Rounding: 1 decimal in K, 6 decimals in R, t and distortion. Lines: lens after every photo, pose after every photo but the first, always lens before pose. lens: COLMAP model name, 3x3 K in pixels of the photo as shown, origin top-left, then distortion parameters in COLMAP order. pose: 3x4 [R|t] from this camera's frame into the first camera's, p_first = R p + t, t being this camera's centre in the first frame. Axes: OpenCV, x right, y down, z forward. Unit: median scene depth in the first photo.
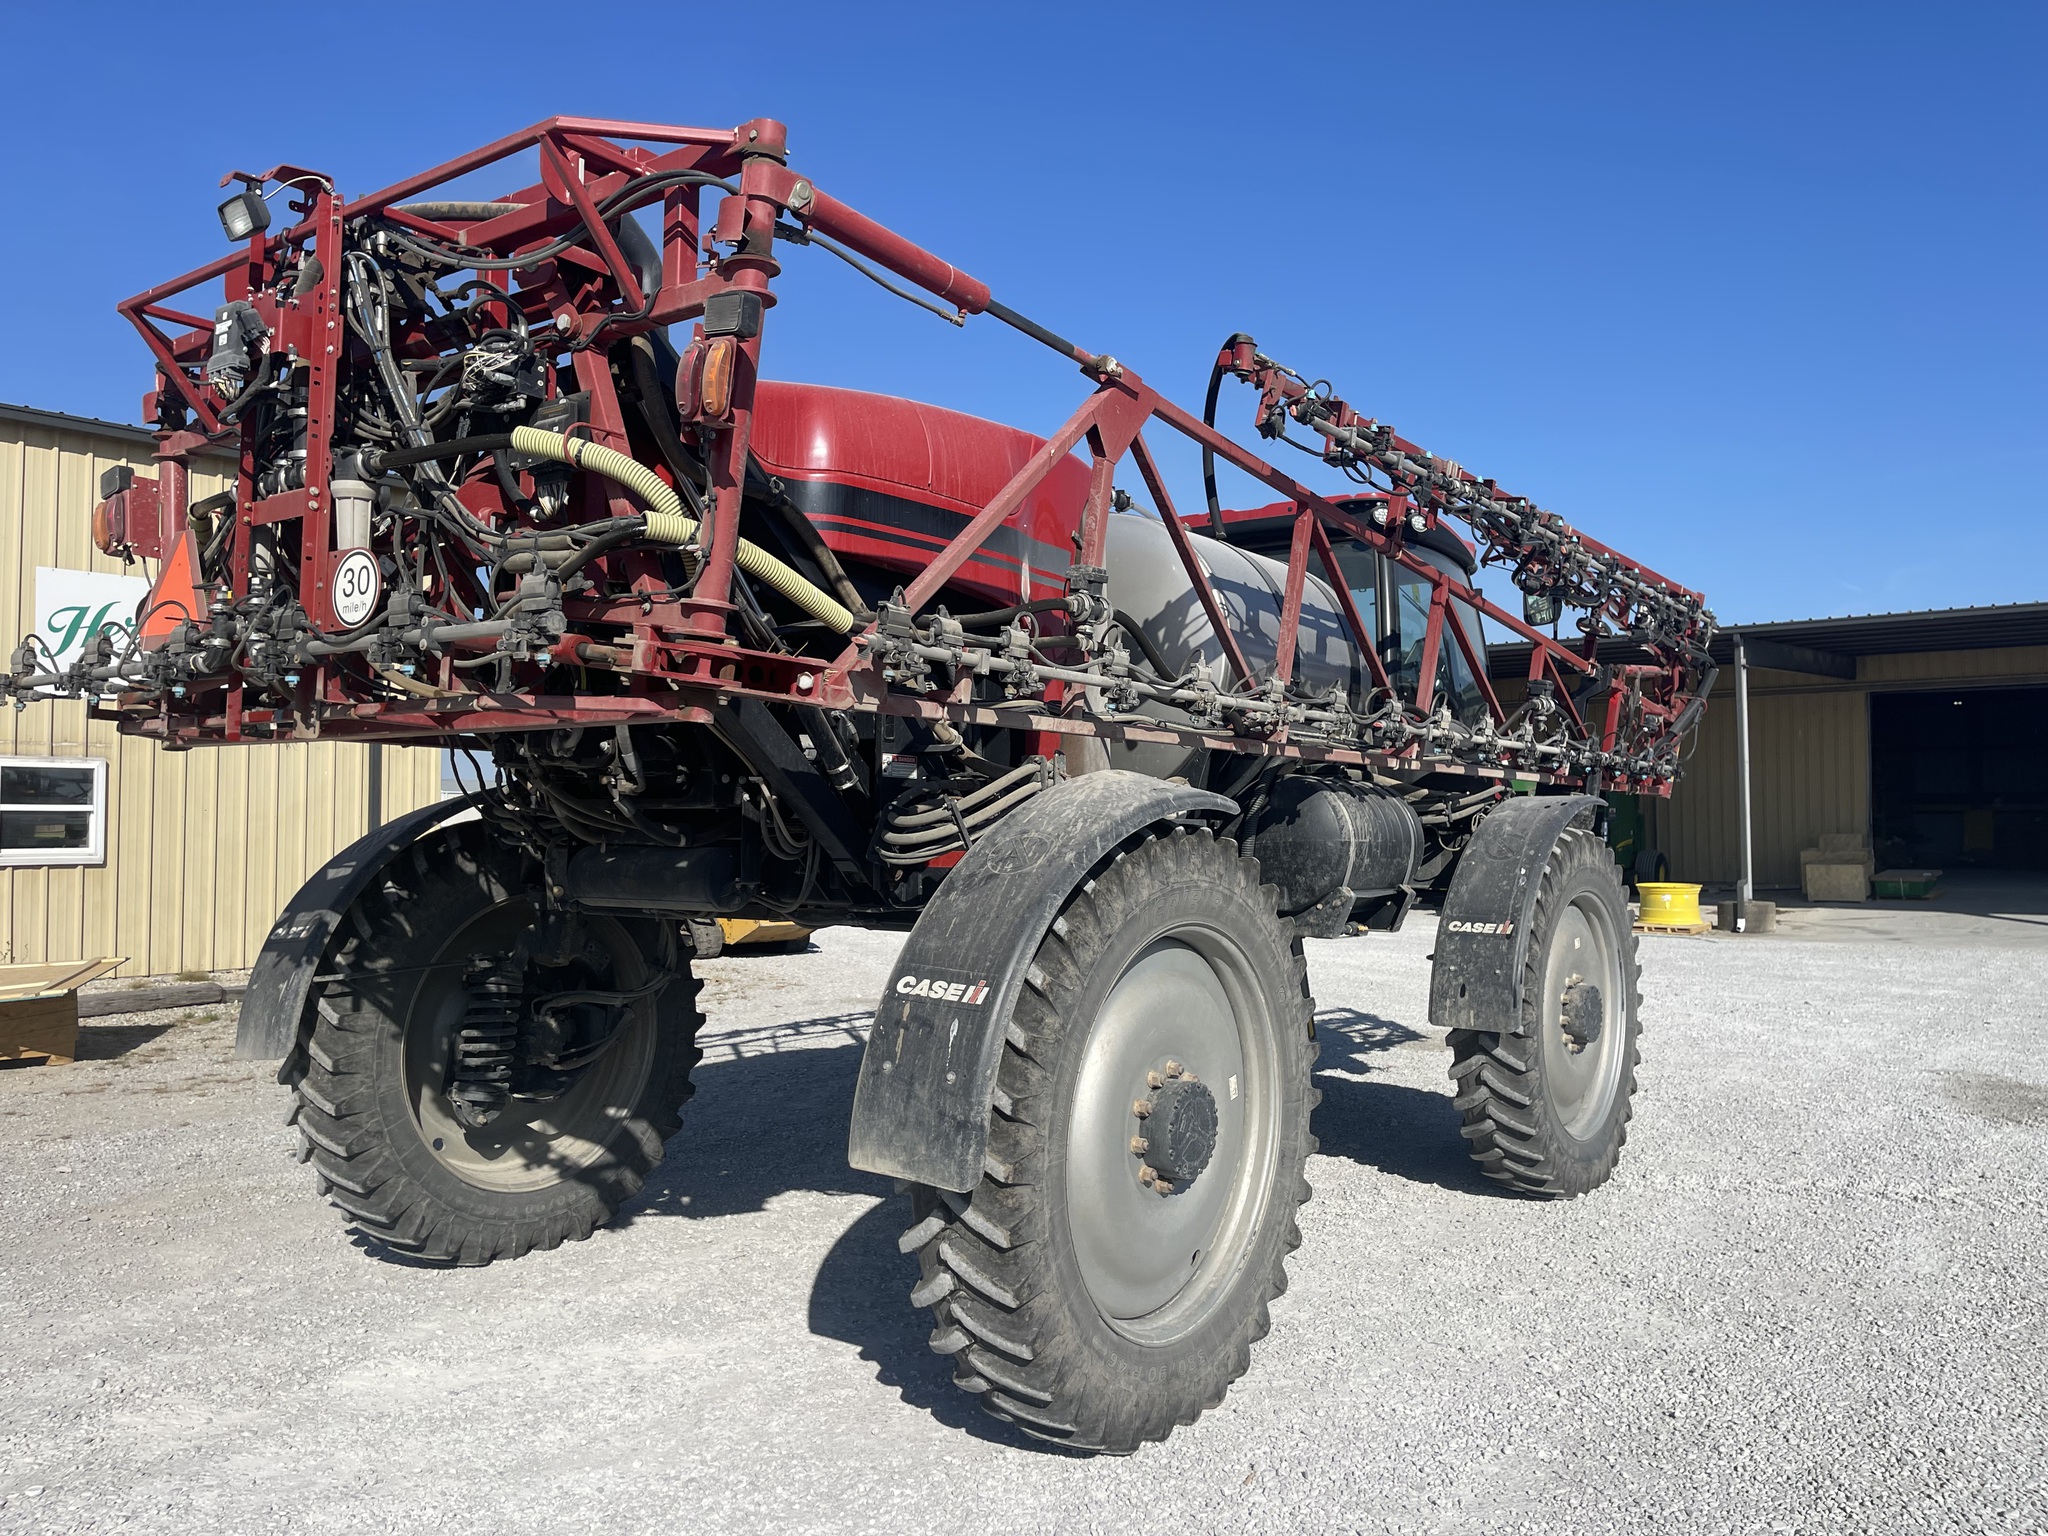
lens RADIAL K [[1552.5, 0, 1026.7], [0, 1552.5, 777.0], [0, 0, 1]] dist [0.058283, -0.067534]
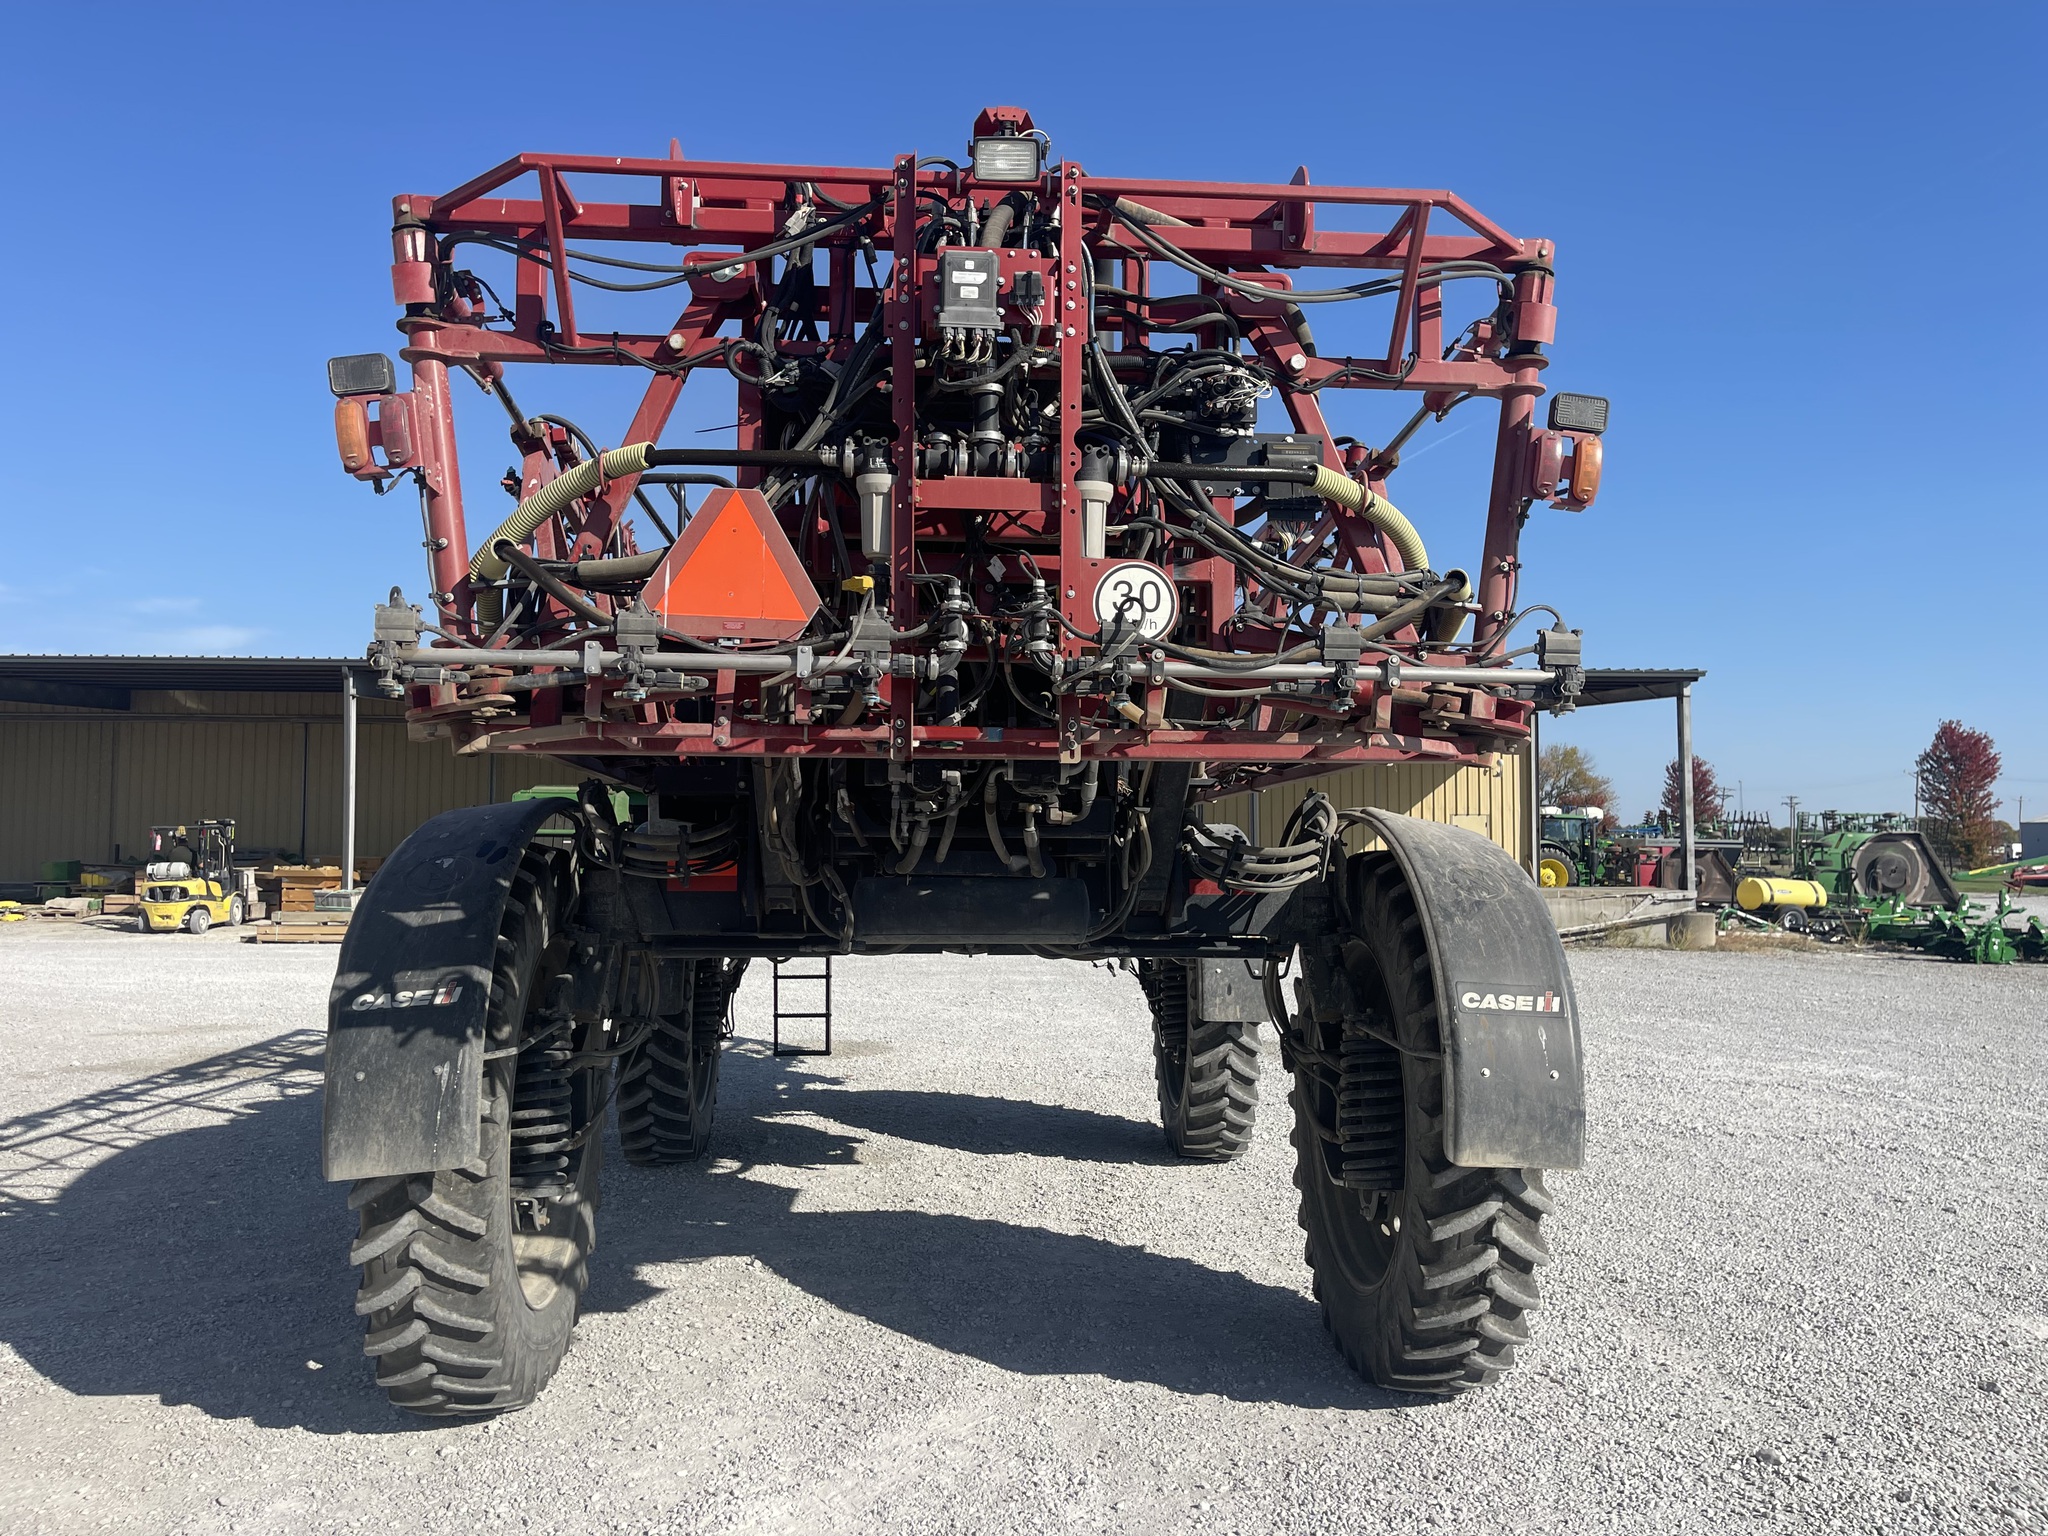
lens RADIAL K [[1552.5, 0, 1038.3], [0, 1552.5, 764.5], [0, 0, 1]] dist [0.058283, -0.067534]
pose [[0.755542, 0.035436, 0.654141, -0.693544], [-0.024546, 0.999366, -0.025786, -0.000337], [-0.654640, 0.003426, 0.755933, 0.225367]]
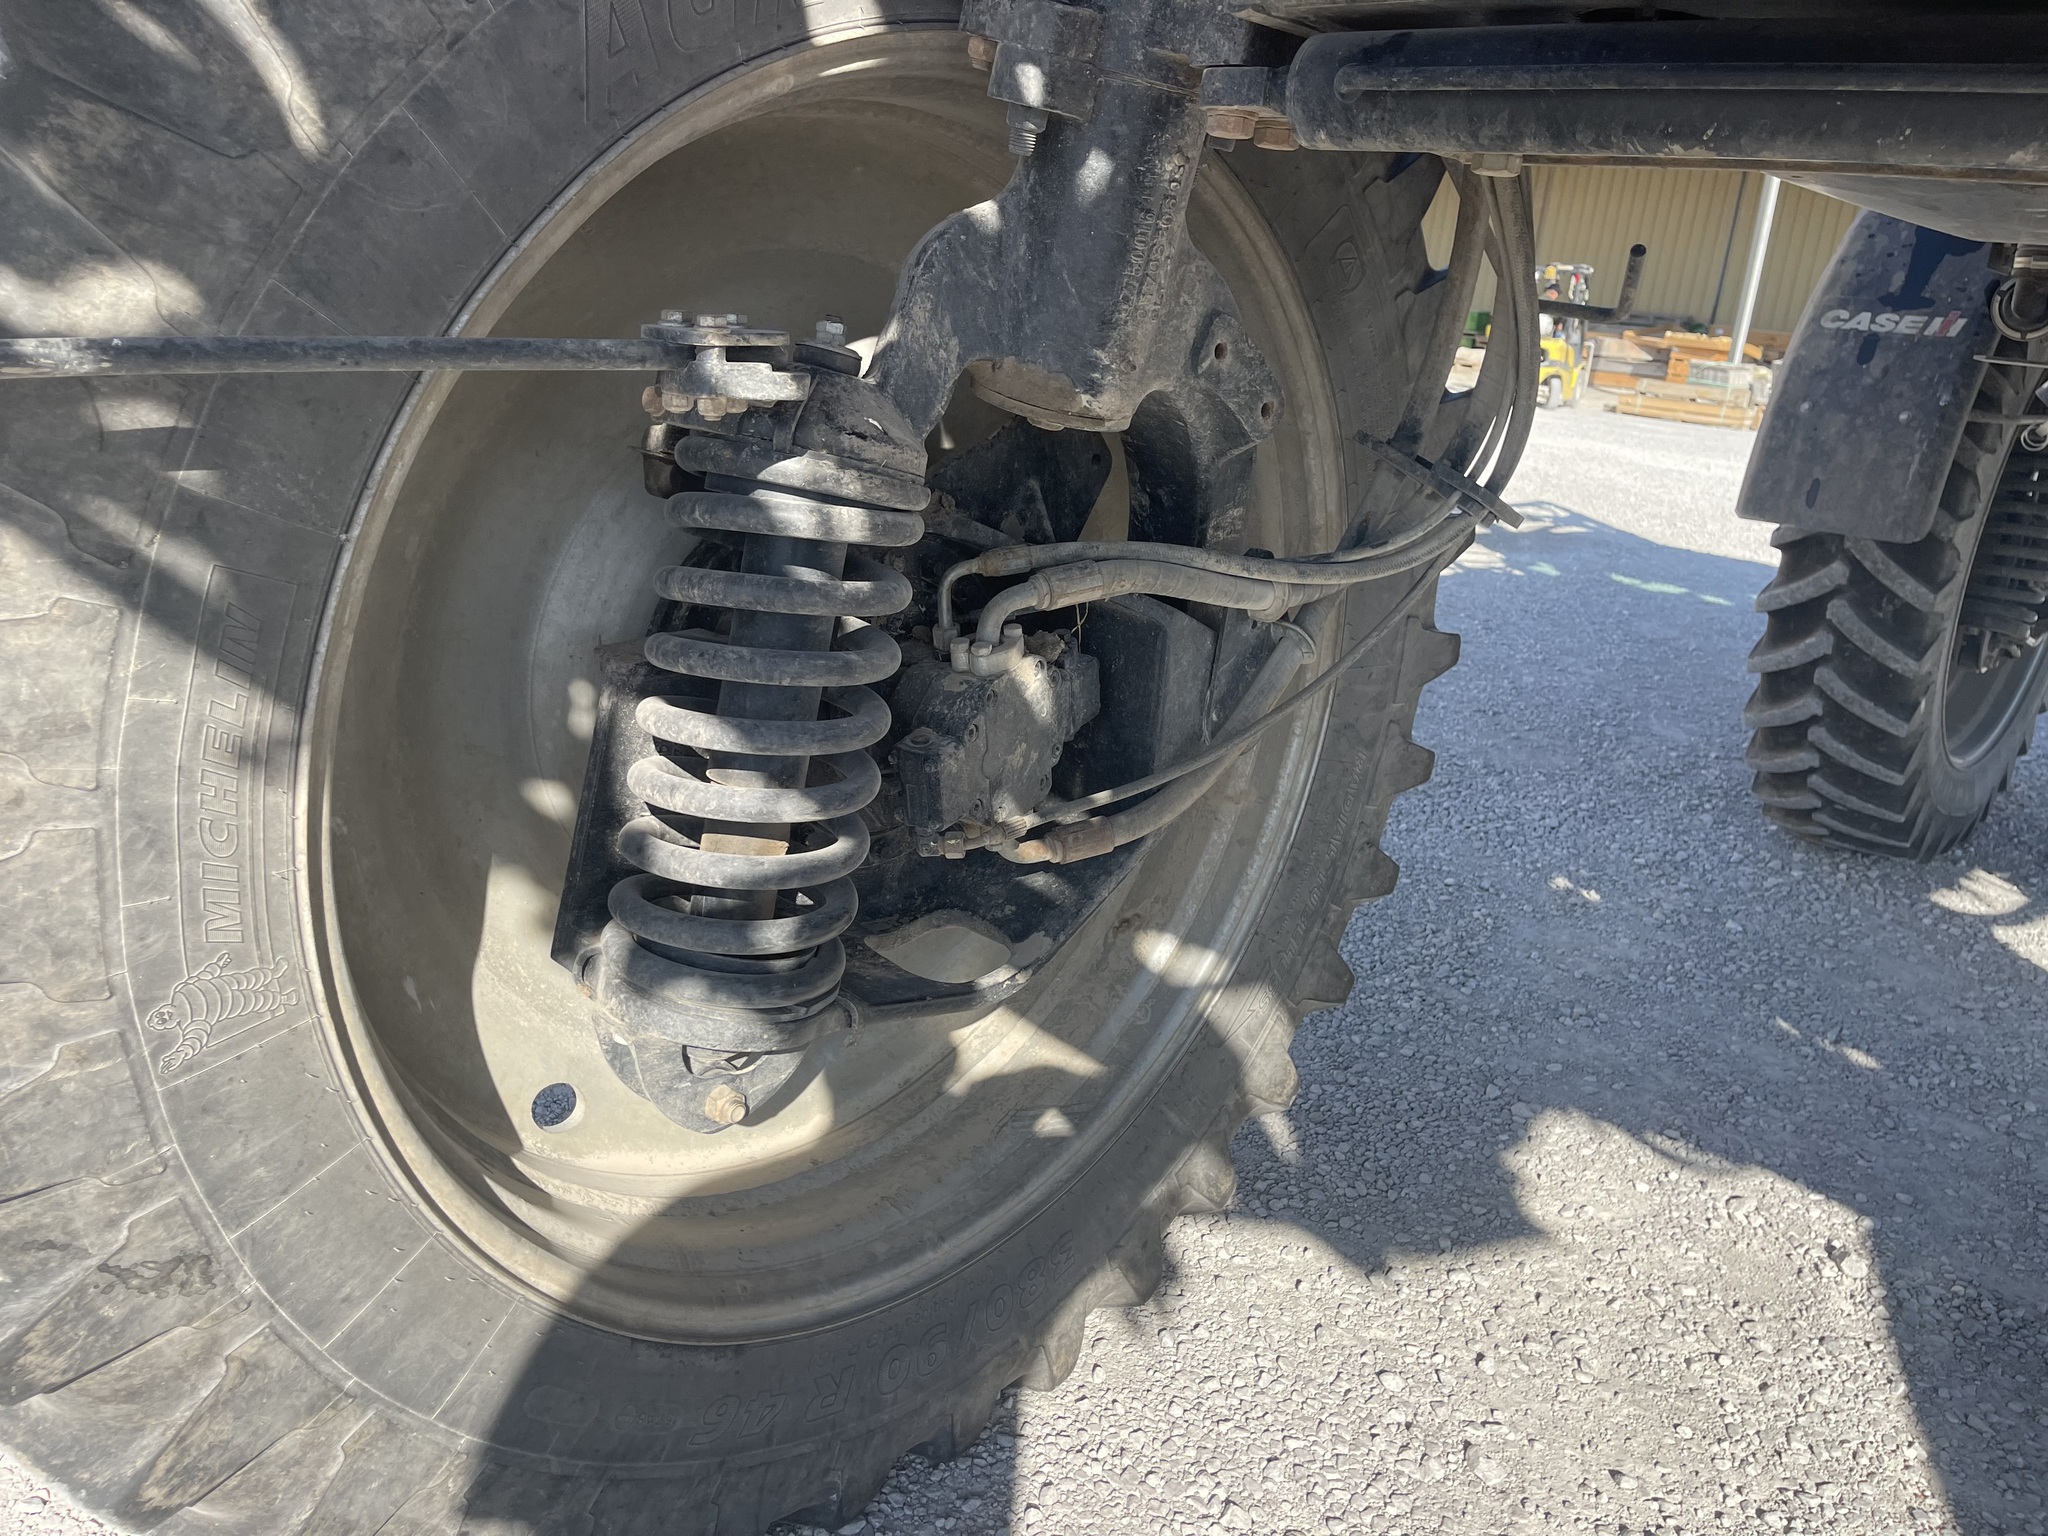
lens RADIAL K [[1552.5, 0, 1033.0], [0, 1552.5, 771.6], [0, 0, 1]] dist [0.058283, -0.067534]
pose [[0.984299, 0.130477, -0.118878, -0.288152], [-0.084061, 0.938716, 0.334284, 0.099122], [0.155209, -0.319042, 0.934945, 0.822771]]
